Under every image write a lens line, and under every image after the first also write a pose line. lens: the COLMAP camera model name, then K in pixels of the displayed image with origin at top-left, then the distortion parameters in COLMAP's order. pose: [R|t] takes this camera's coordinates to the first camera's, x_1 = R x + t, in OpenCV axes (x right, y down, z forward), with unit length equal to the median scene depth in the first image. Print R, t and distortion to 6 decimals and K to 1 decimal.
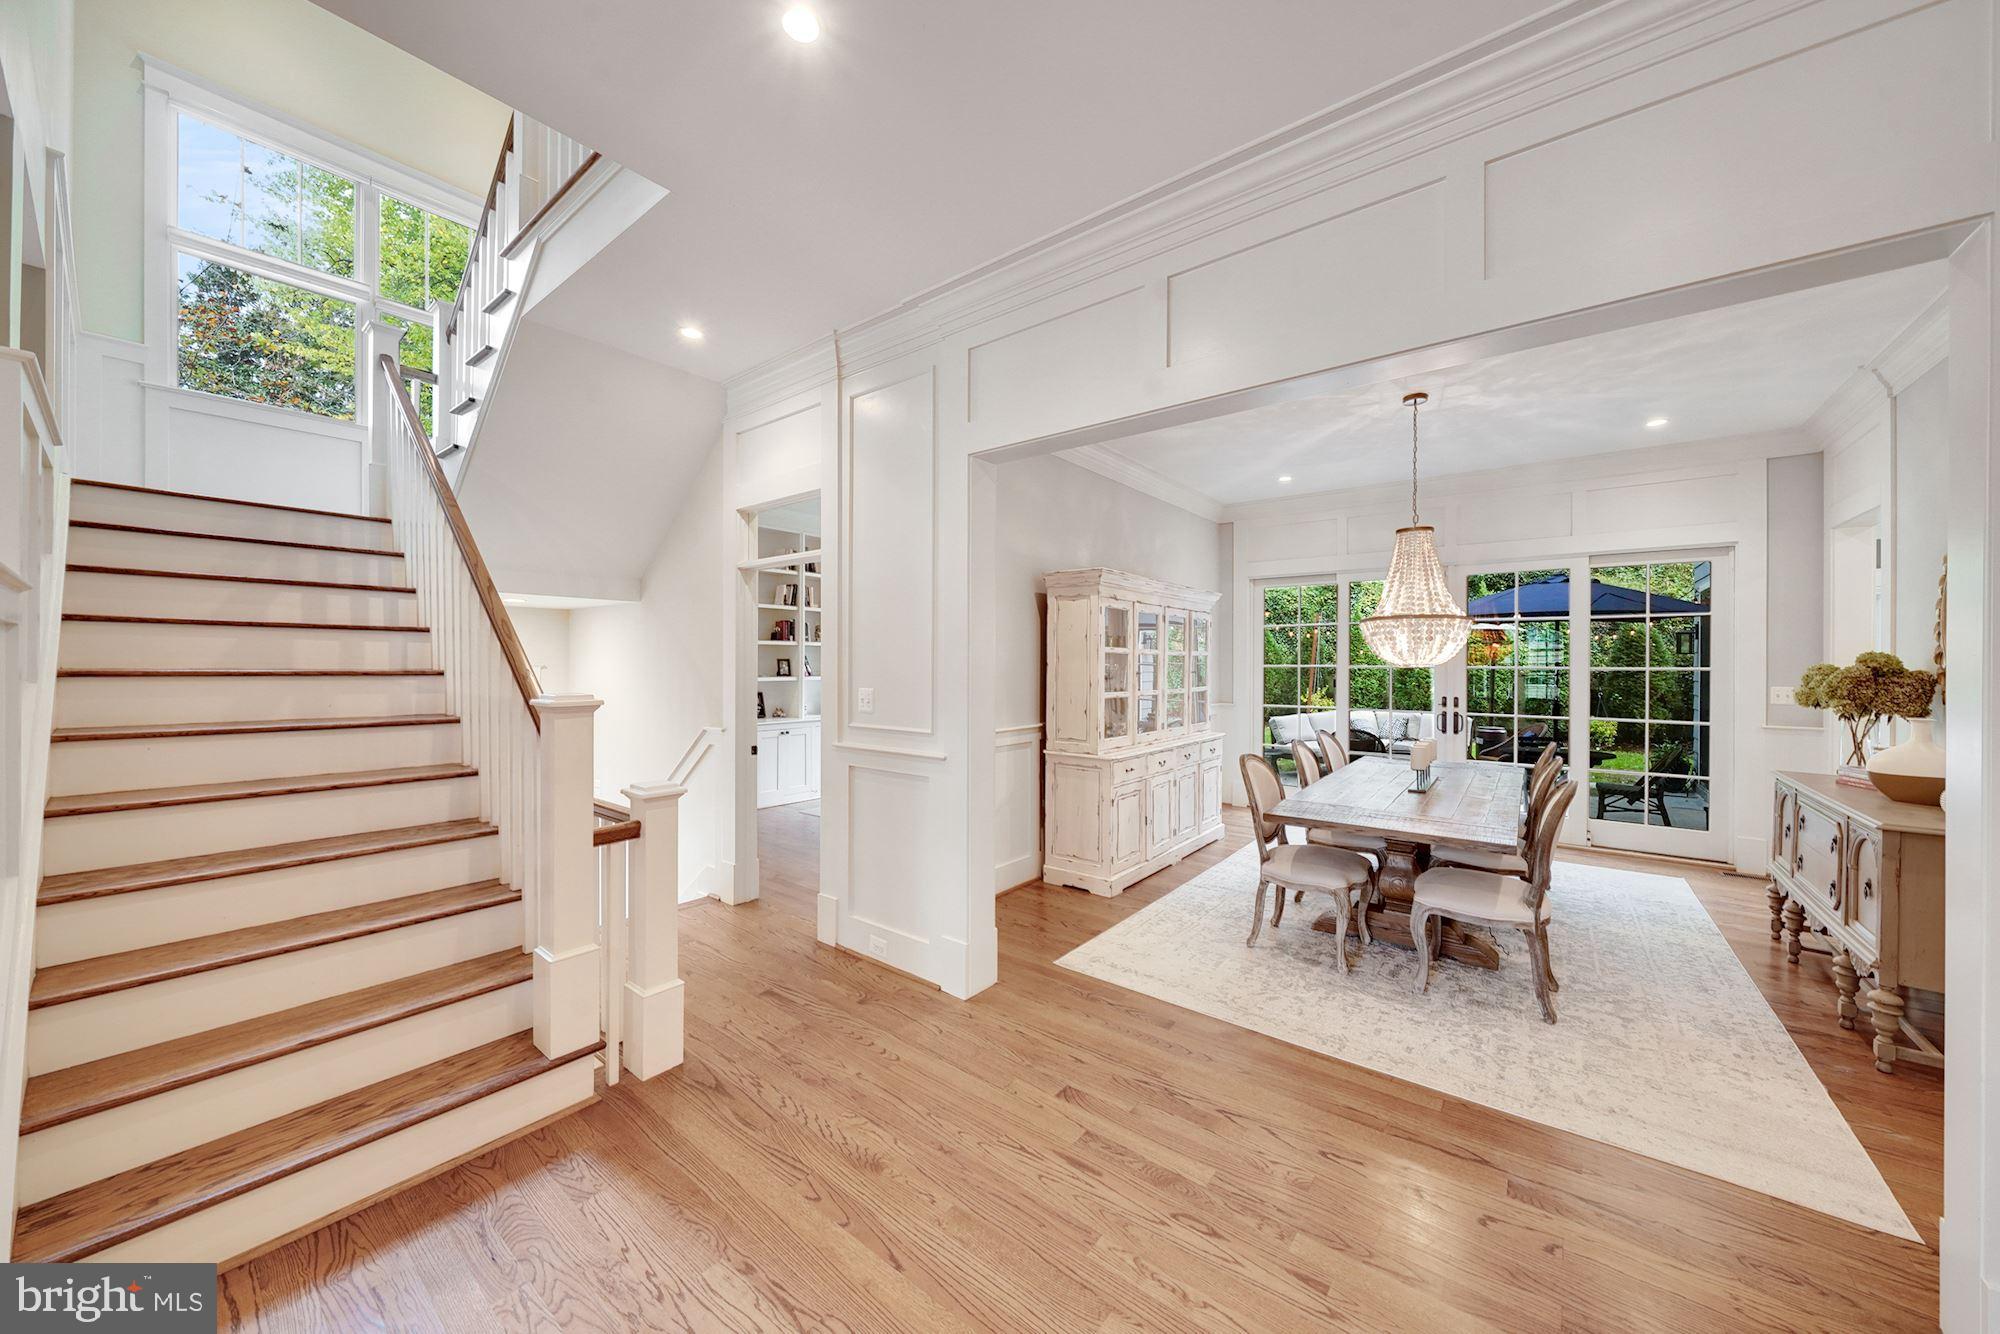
lens RADIAL K [[703.6, 0, 1000.0], [0, 703.6, 667.0], [0, 0, 1]] dist [-0.000974, -0.000099]
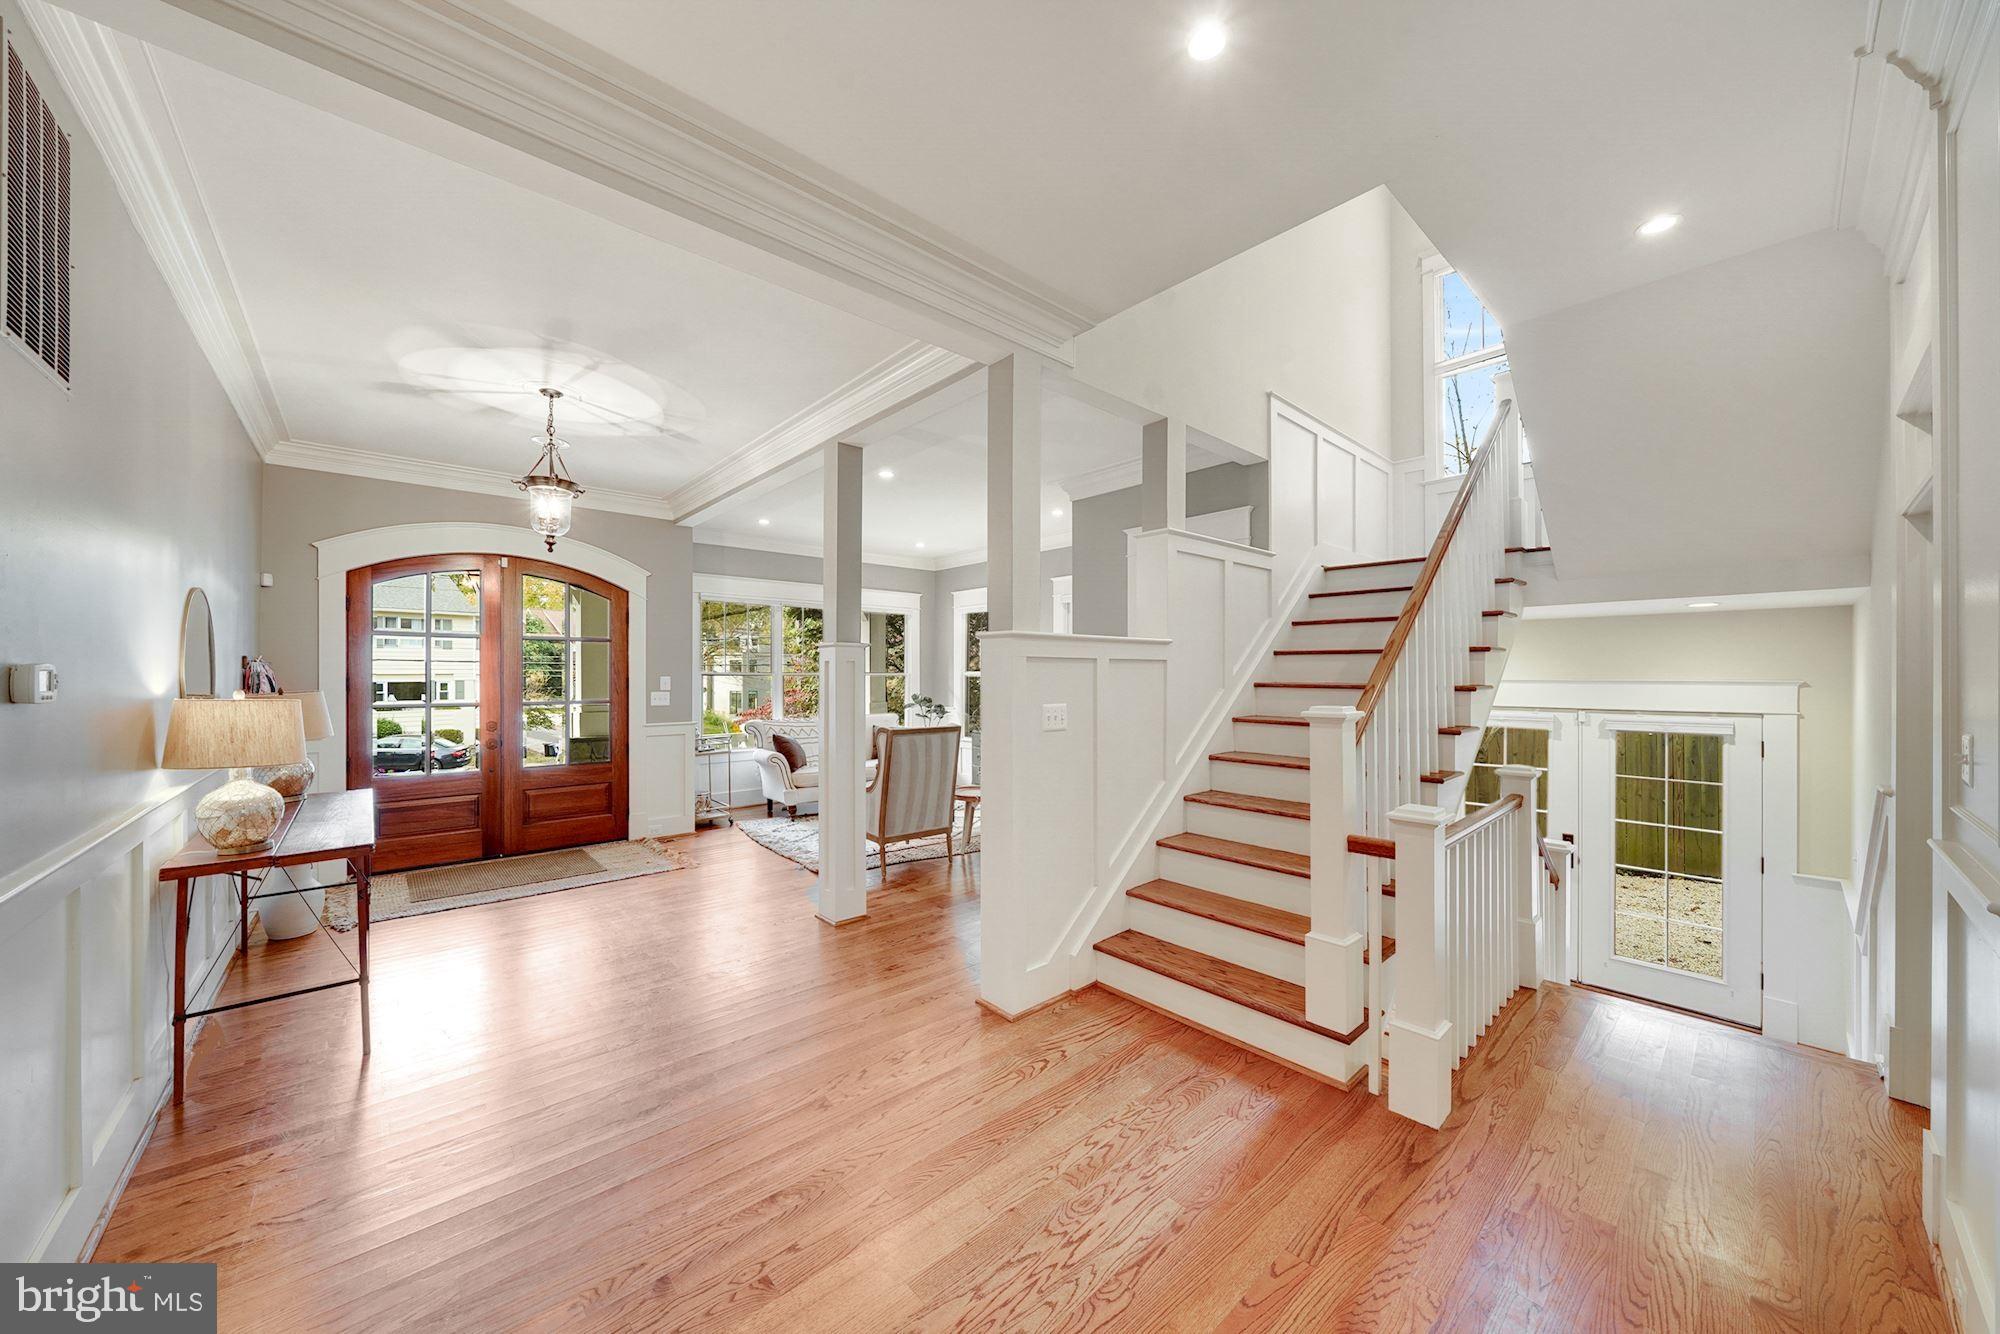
lens RADIAL K [[703.6, 0, 1000.0], [0, 703.6, 667.0], [0, 0, 1]] dist [-0.000974, -0.000099]
pose [[-0.165015, -0.009955, -0.986241, 0.570391], [-0.002001, 0.999950, -0.009758, -0.016916], [0.986289, 0.000364, -0.165026, 0.646382]]
